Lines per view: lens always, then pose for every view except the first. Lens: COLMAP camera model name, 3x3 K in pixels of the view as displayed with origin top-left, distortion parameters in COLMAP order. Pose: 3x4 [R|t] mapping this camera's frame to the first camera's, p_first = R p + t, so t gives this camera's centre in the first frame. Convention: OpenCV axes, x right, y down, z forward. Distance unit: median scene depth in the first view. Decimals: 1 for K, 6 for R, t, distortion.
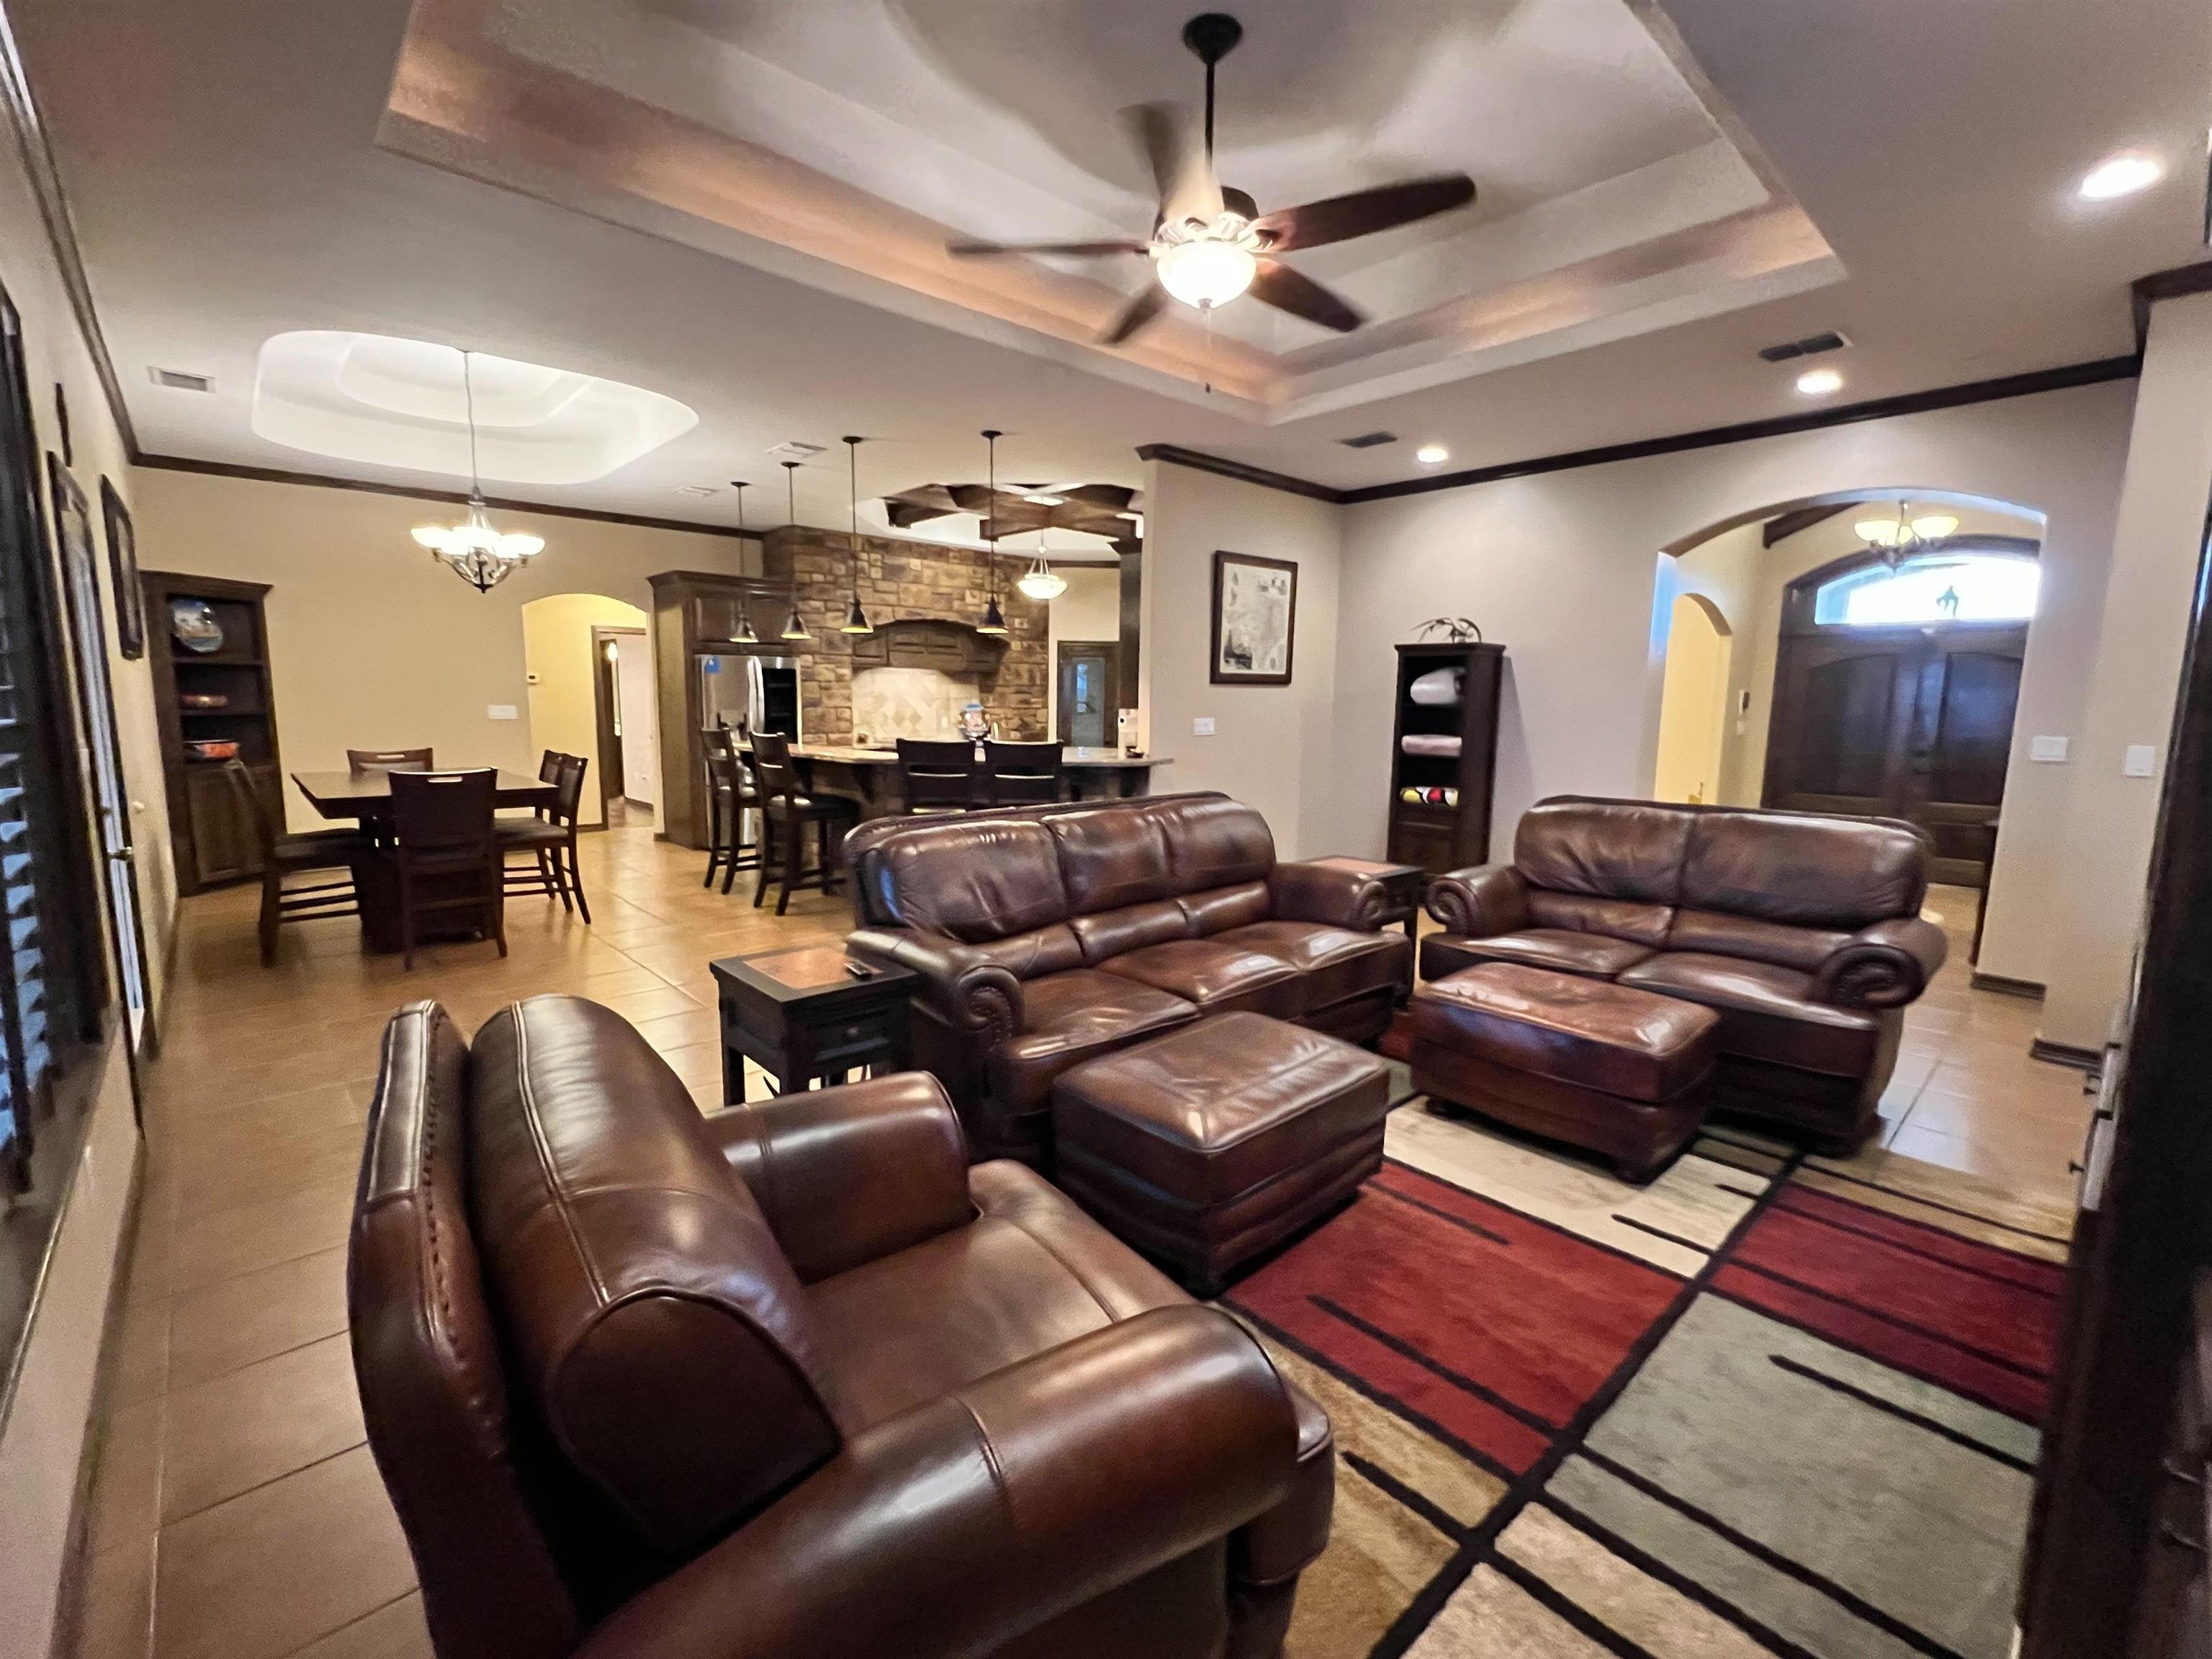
lens RADIAL K [[960.9, 0, 1110.7], [0, 960.9, 827.5], [0, 0, 1]] dist [0.001370, 0.000214]
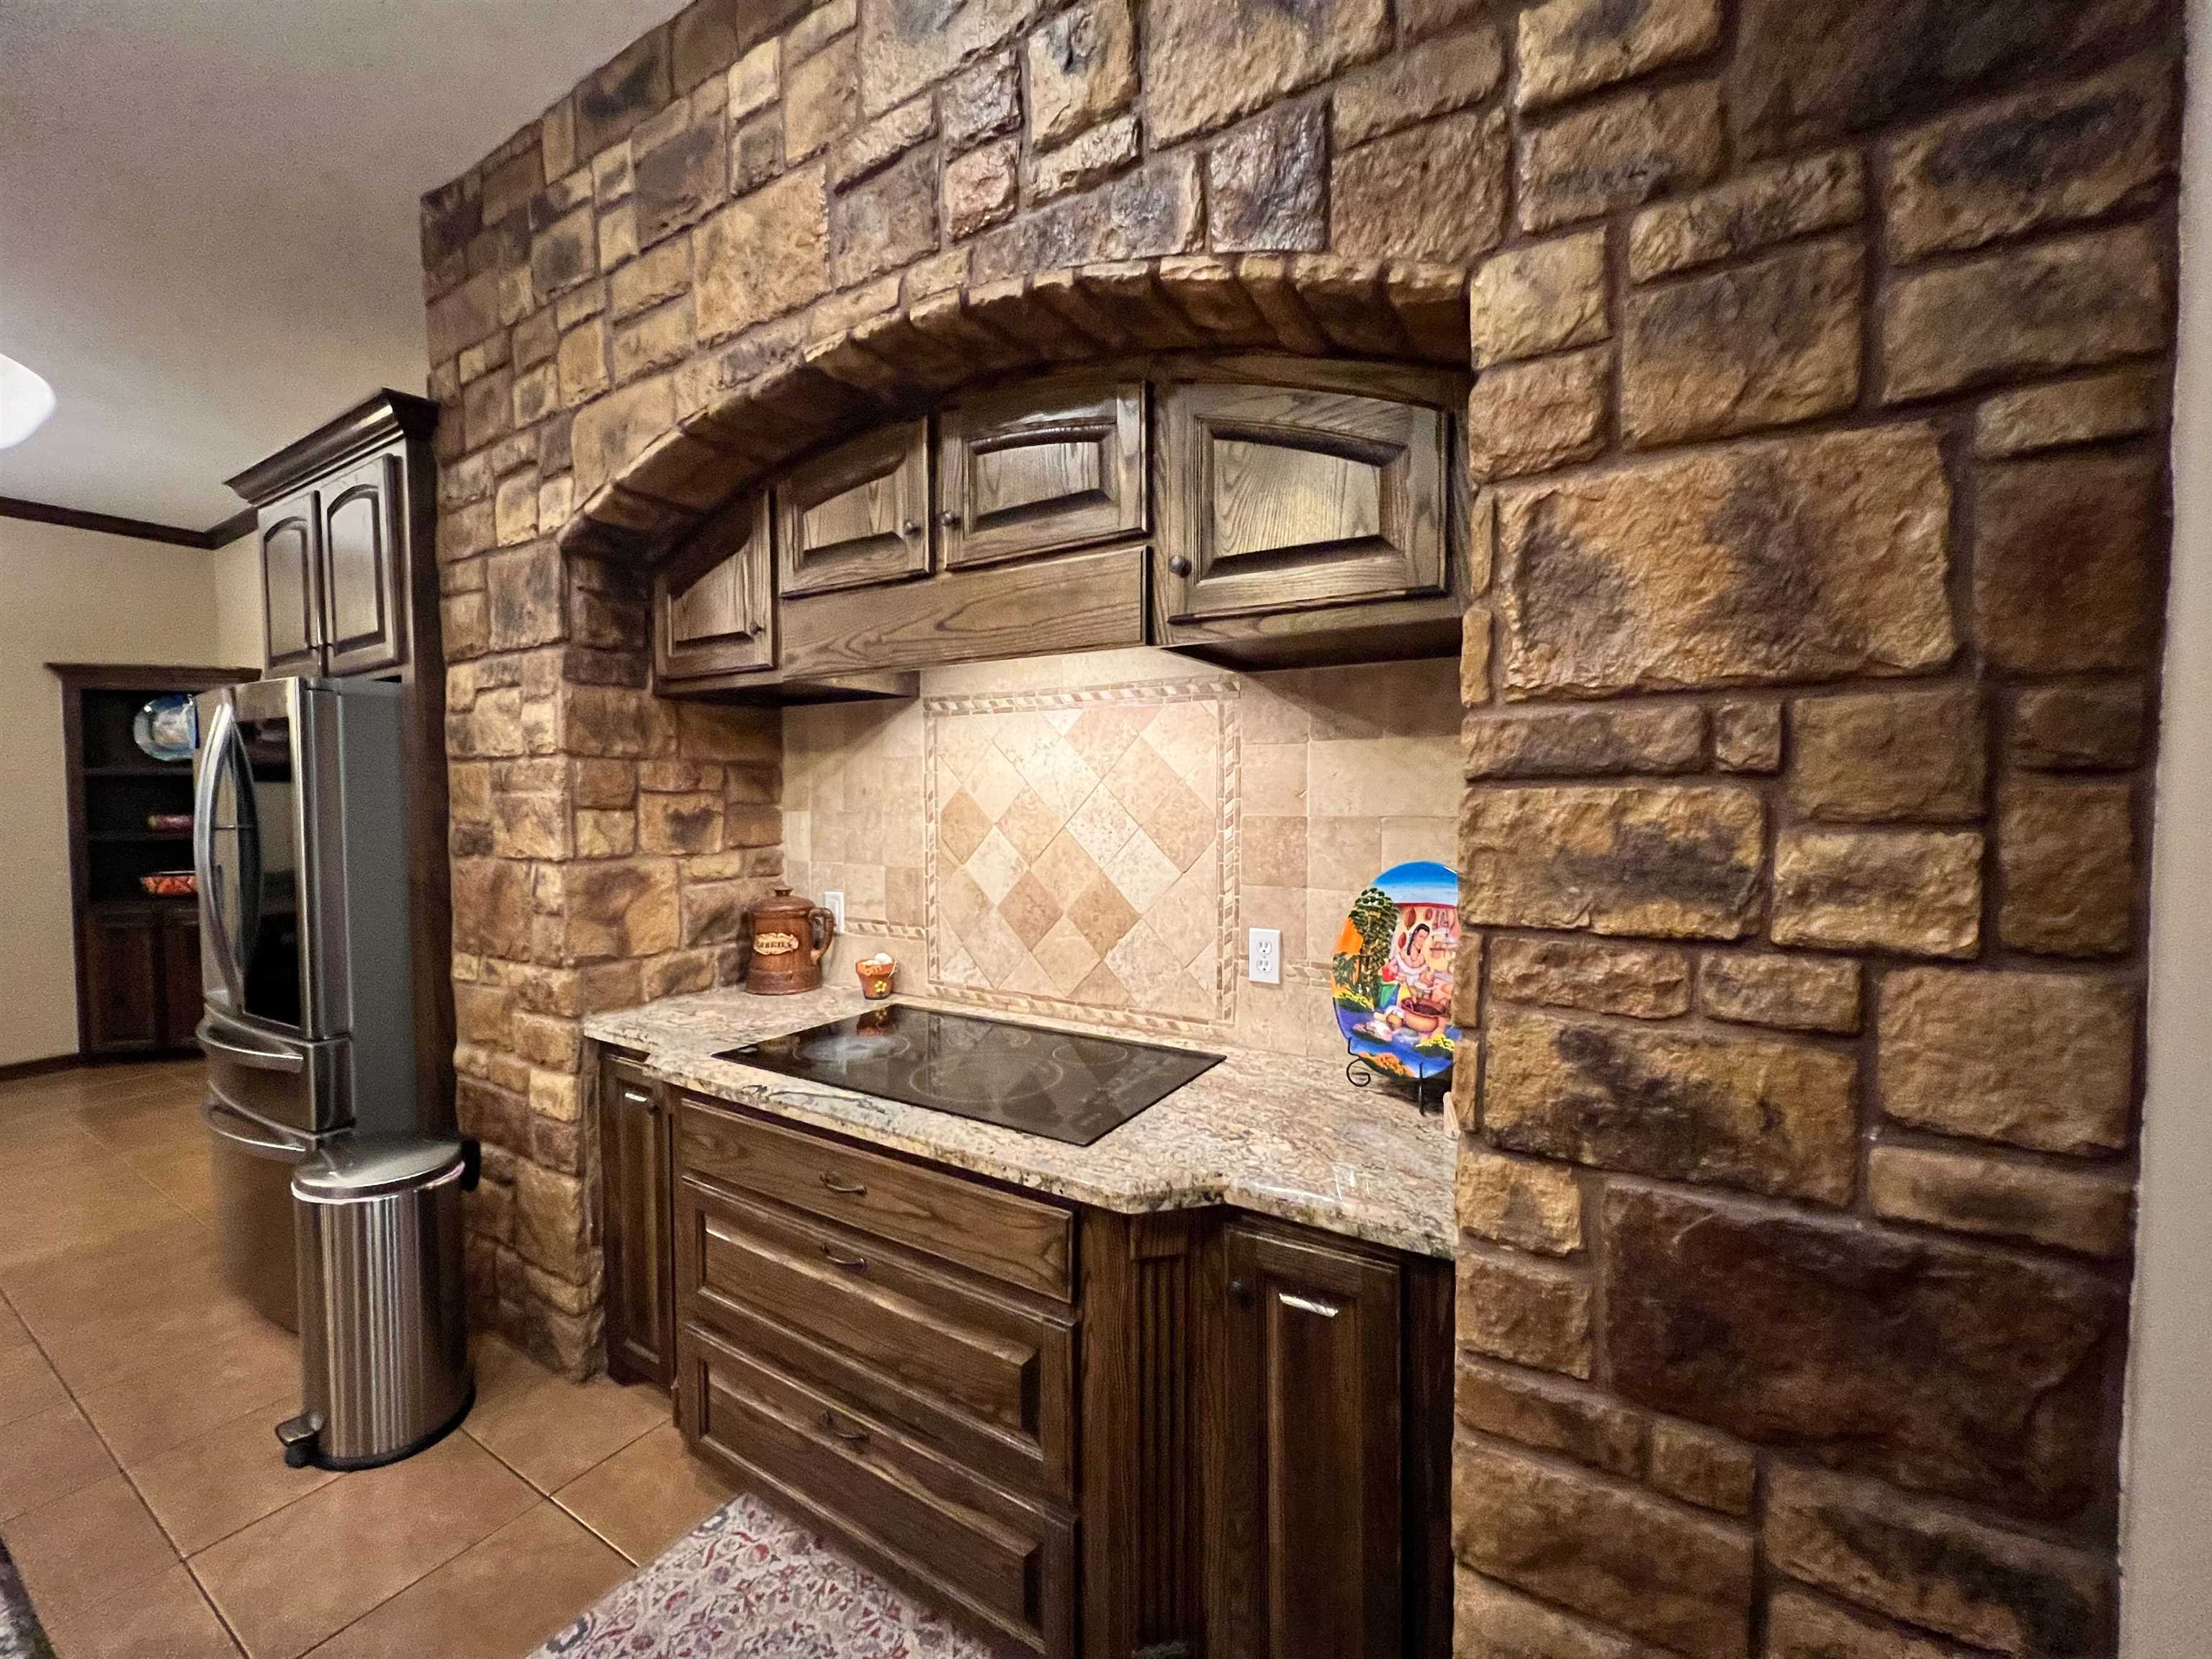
lens RADIAL K [[889.5, 0, 1097.5], [0, 889.5, 829.8], [0, 0, 1]] dist [0.000568, 0.000516]
pose [[0.254069, 0.022922, -0.966915, -0.024890], [-0.122401, 0.992443, -0.008636, -0.148340], [0.959410, 0.120545, 0.254954, 1.078961]]
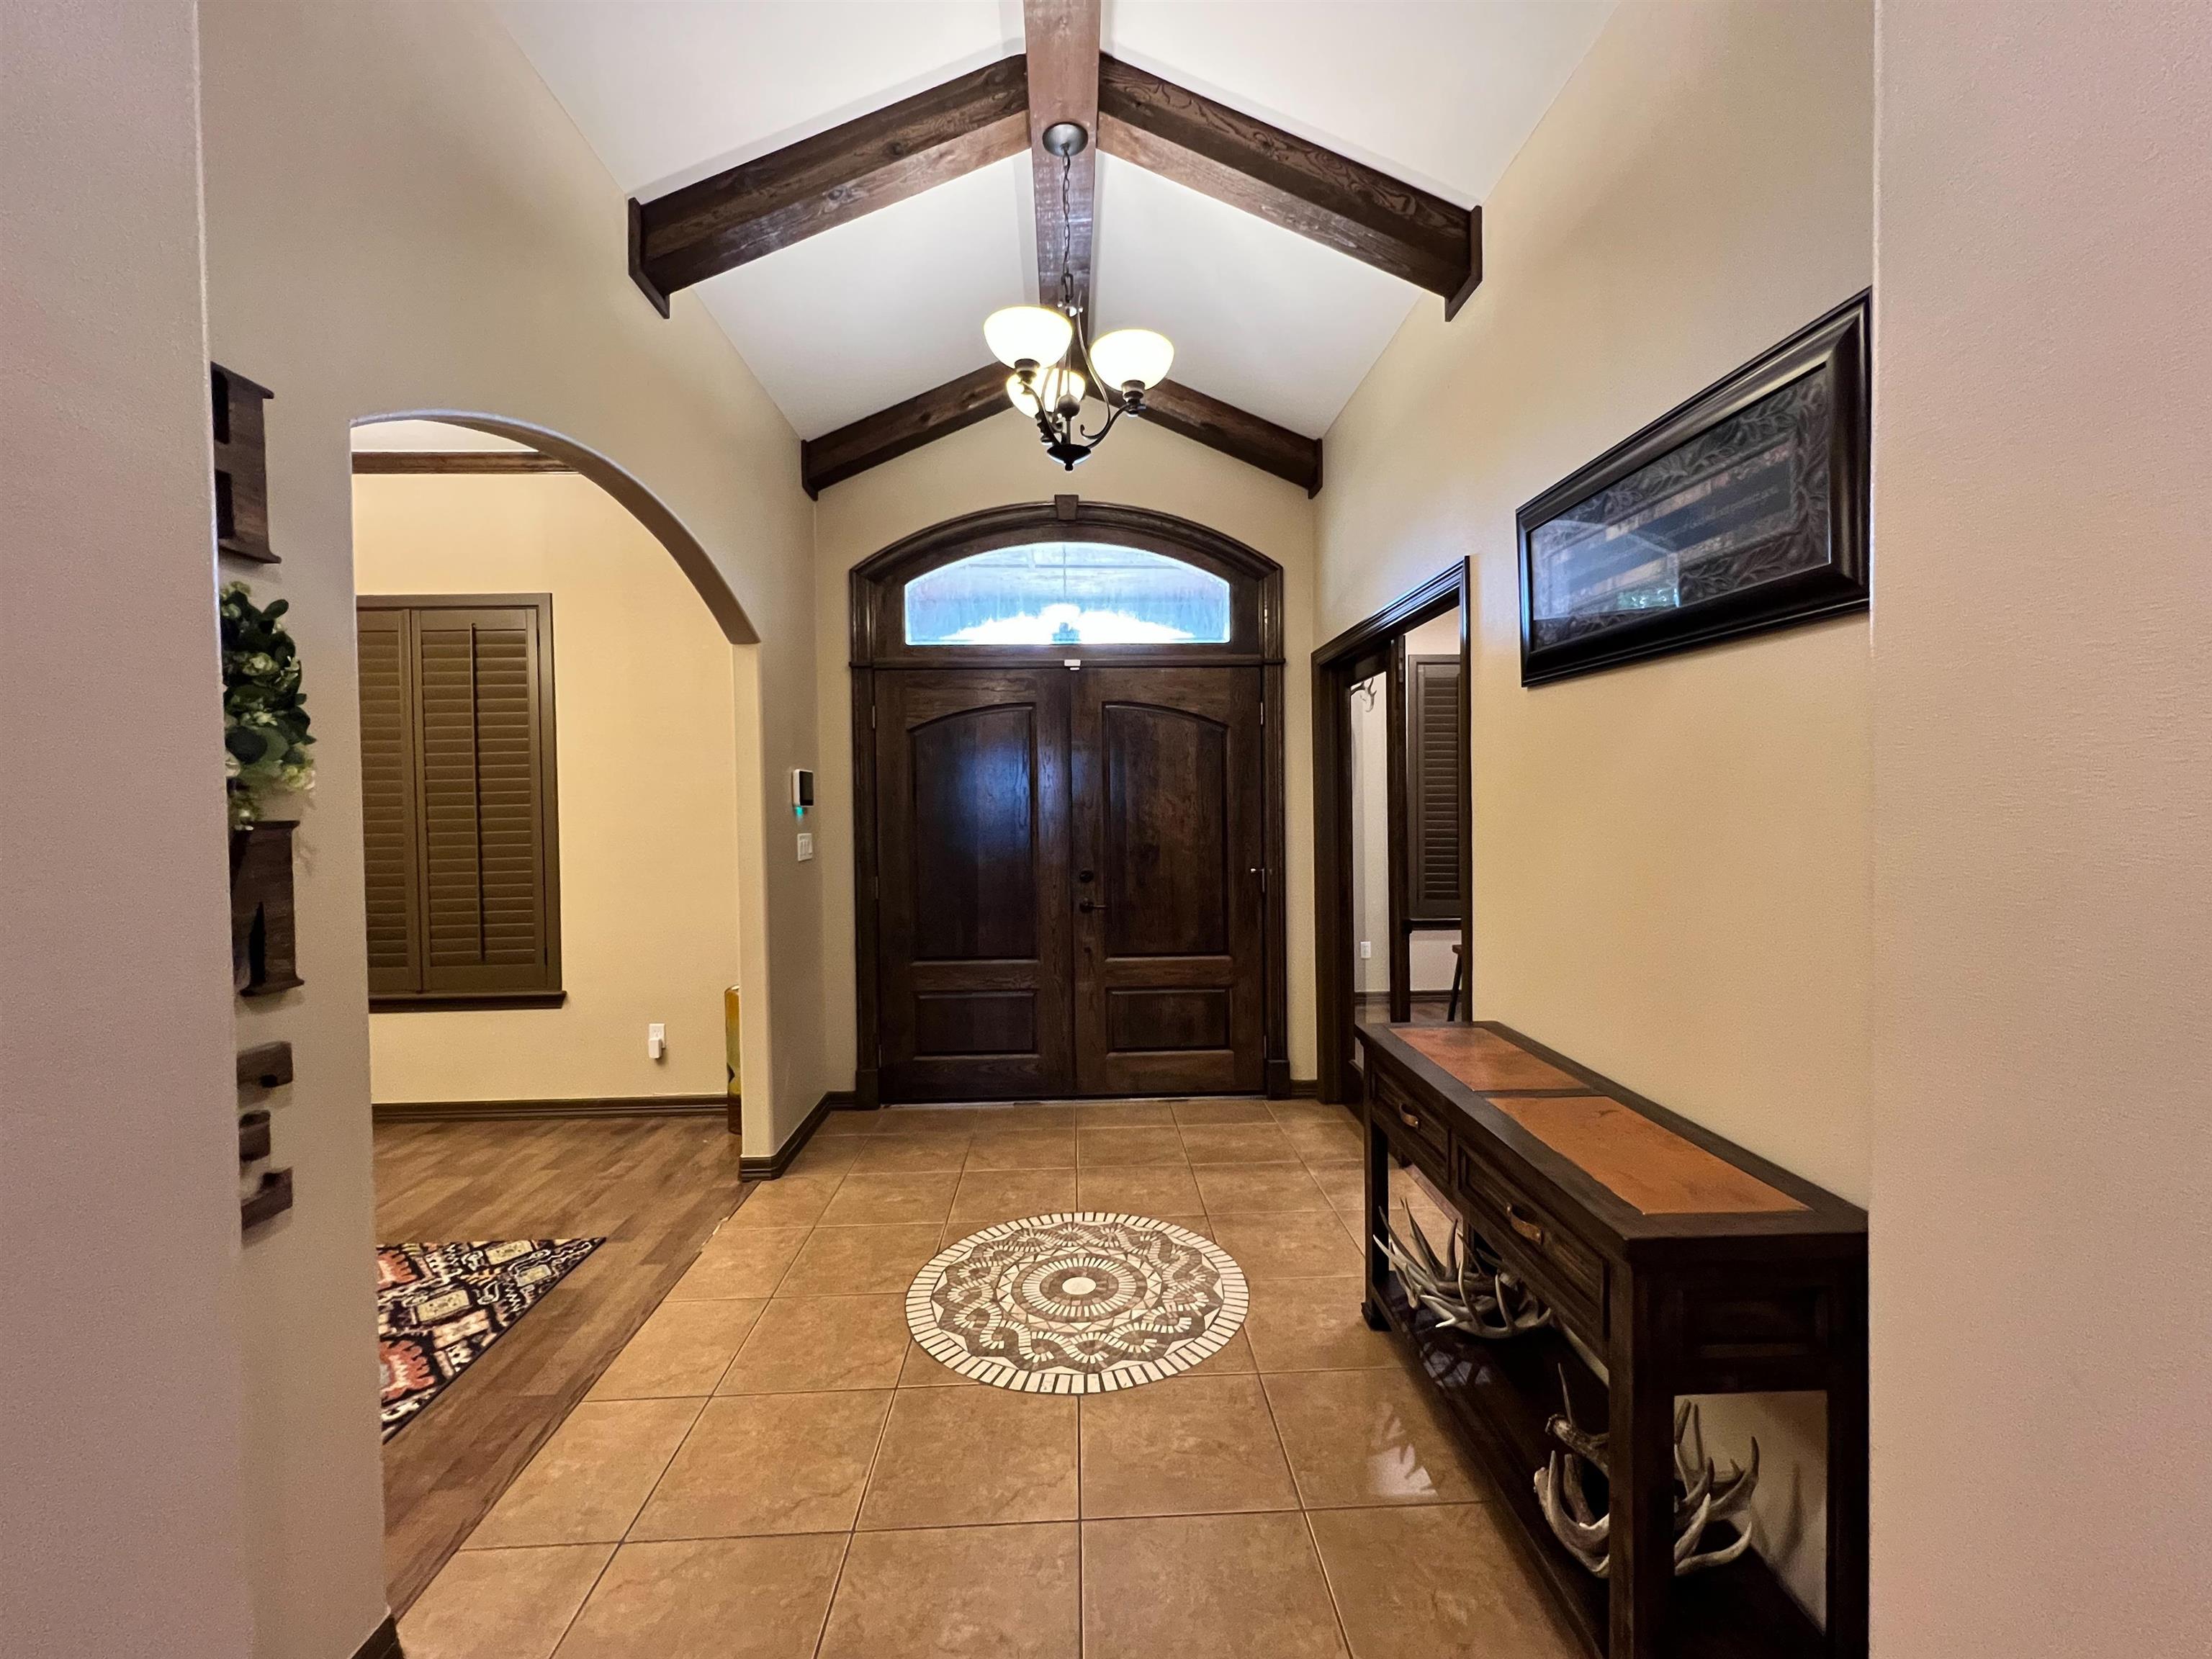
lens RADIAL K [[916.2, 0, 1105.5], [0, 916.2, 828.3], [0, 0, 1]] dist [0.001346, 0.000376]
pose [[0.651743, -0.039280, 0.757422, 0.355654], [0.125356, 0.990502, -0.056498, -0.059431], [-0.748009, 0.131770, 0.650476, 0.513301]]
